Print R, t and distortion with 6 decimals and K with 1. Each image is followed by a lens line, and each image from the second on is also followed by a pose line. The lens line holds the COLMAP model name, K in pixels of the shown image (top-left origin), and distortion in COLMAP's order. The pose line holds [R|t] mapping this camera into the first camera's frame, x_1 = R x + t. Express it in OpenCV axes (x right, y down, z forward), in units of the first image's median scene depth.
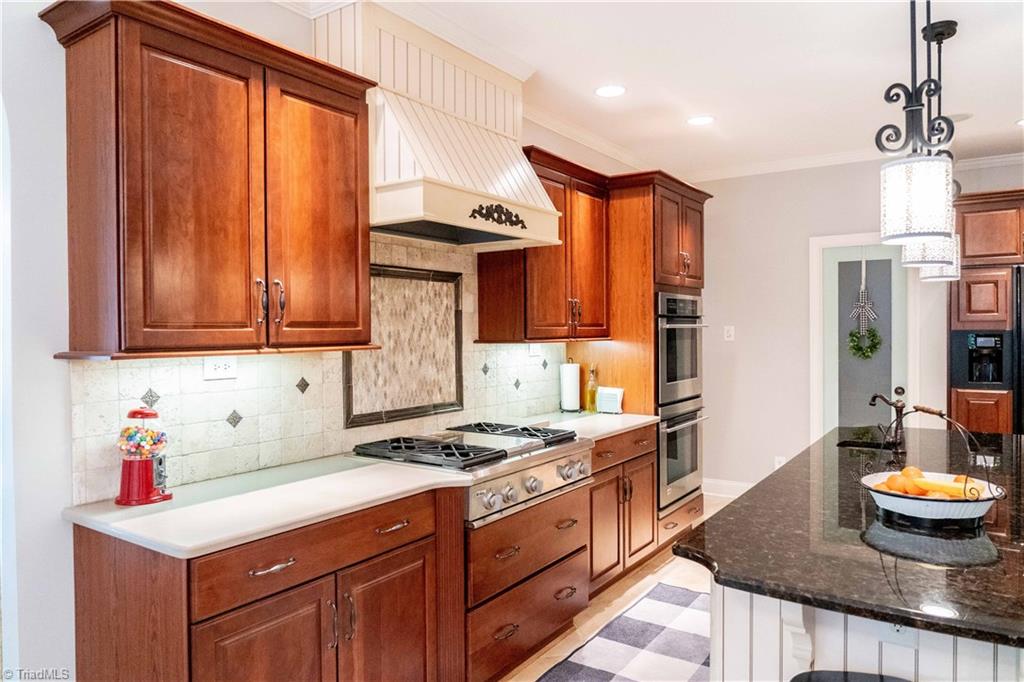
lens RADIAL K [[686.3, 0, 512.0], [0, 686.3, 341.0], [0, 0, 1]] dist [-0.025839, -0.000197]
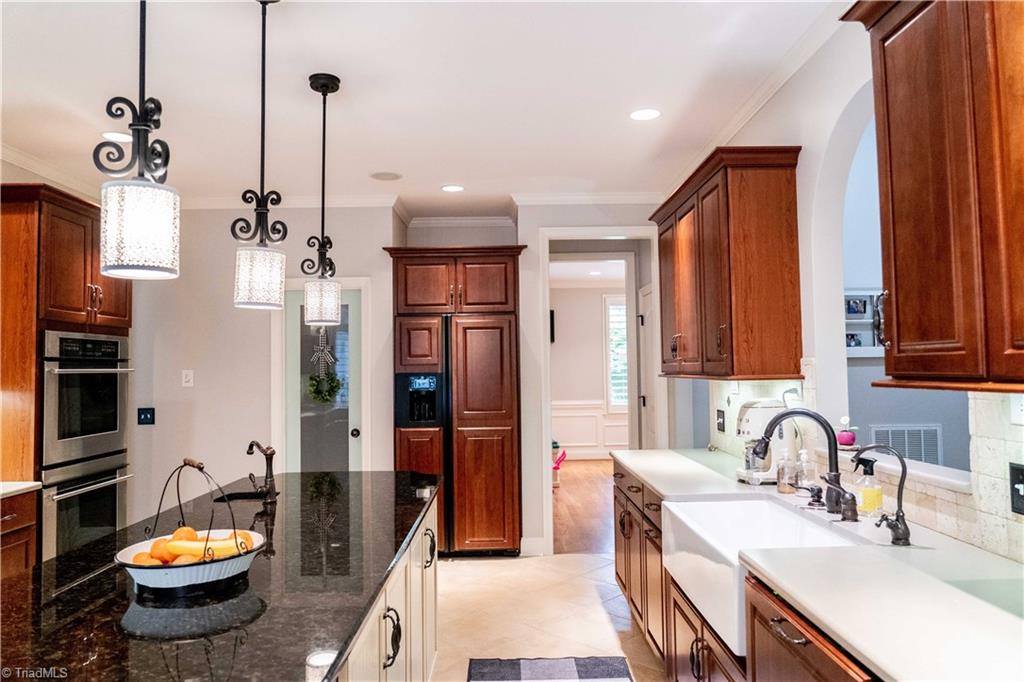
lens RADIAL K [[700.1, 0, 512.0], [0, 700.1, 341.0], [0, 0, 1]] dist [-0.019695, 0.000449]
pose [[0.819795, 0.018355, 0.572363, 0.257501], [0.017818, 0.998185, -0.057532, 0.000060], [-0.572380, 0.057363, 0.817980, -0.009213]]
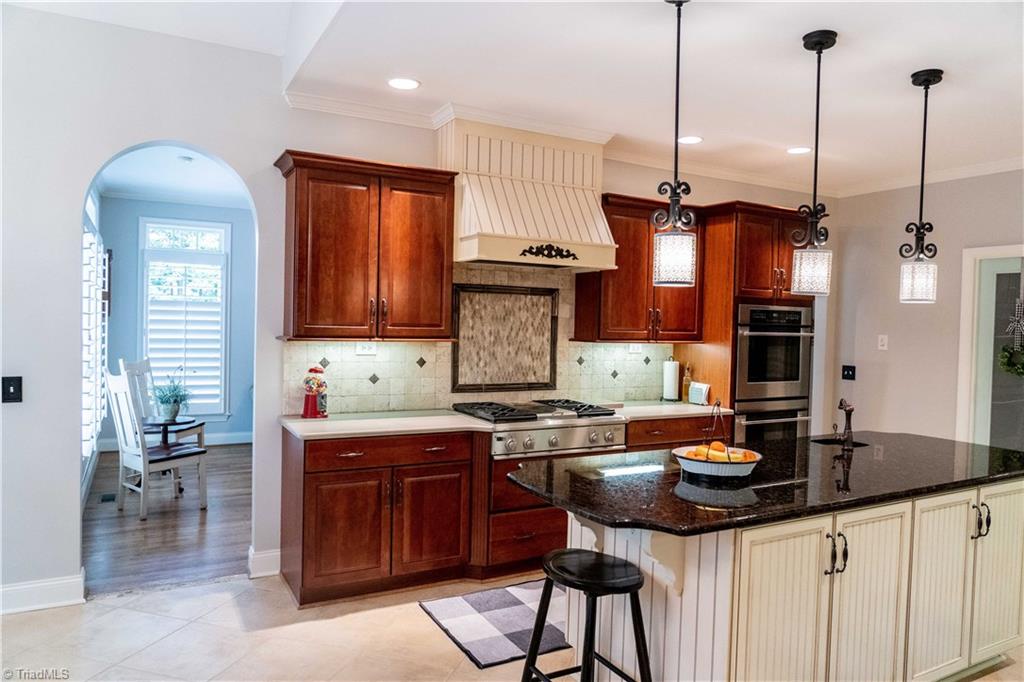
lens RADIAL K [[686.3, 0, 512.0], [0, 686.3, 341.0], [0, 0, 1]] dist [-0.025839, -0.000197]
pose [[0.889666, 0.043745, -0.454513, 0.527249], [-0.039302, 0.999042, 0.019225, -0.020724], [0.454918, 0.000759, 0.890533, -0.284900]]
